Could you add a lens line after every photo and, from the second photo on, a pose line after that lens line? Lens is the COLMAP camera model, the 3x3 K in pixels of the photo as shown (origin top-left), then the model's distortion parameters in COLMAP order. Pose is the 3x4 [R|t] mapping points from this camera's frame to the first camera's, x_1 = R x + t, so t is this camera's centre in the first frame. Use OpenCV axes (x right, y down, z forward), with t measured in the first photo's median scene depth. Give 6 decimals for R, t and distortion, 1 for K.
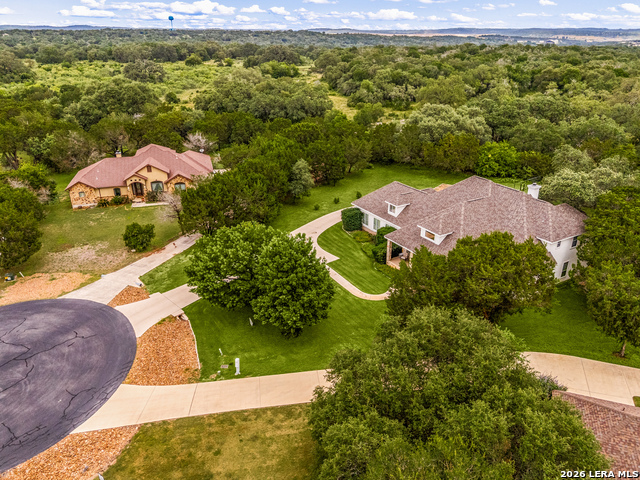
lens RADIAL K [[472.1, 0, 320.0], [0, 472.1, 240.0], [0, 0, 1]] dist [0.070224, -0.060648]
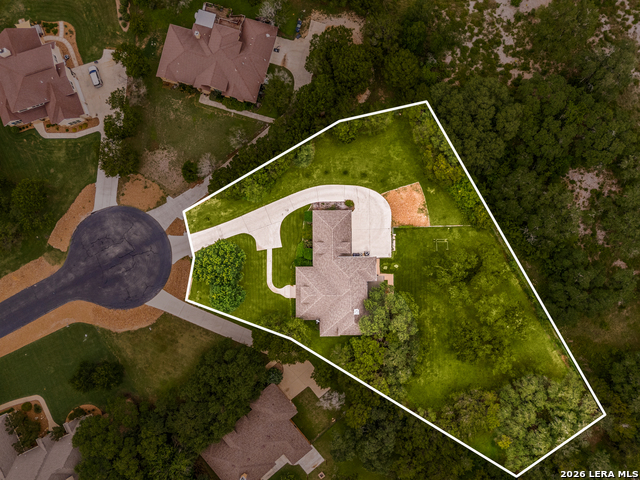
lens RADIAL K [[472.1, 0, 320.0], [0, 472.1, 240.0], [0, 0, 1]] dist [0.070224, -0.060648]
pose [[0.864446, 0.502654, 0.008472, 0.149363], [-0.207752, 0.341836, 0.916508, -1.775291], [0.457791, -0.794032, 0.399926, 0.378707]]
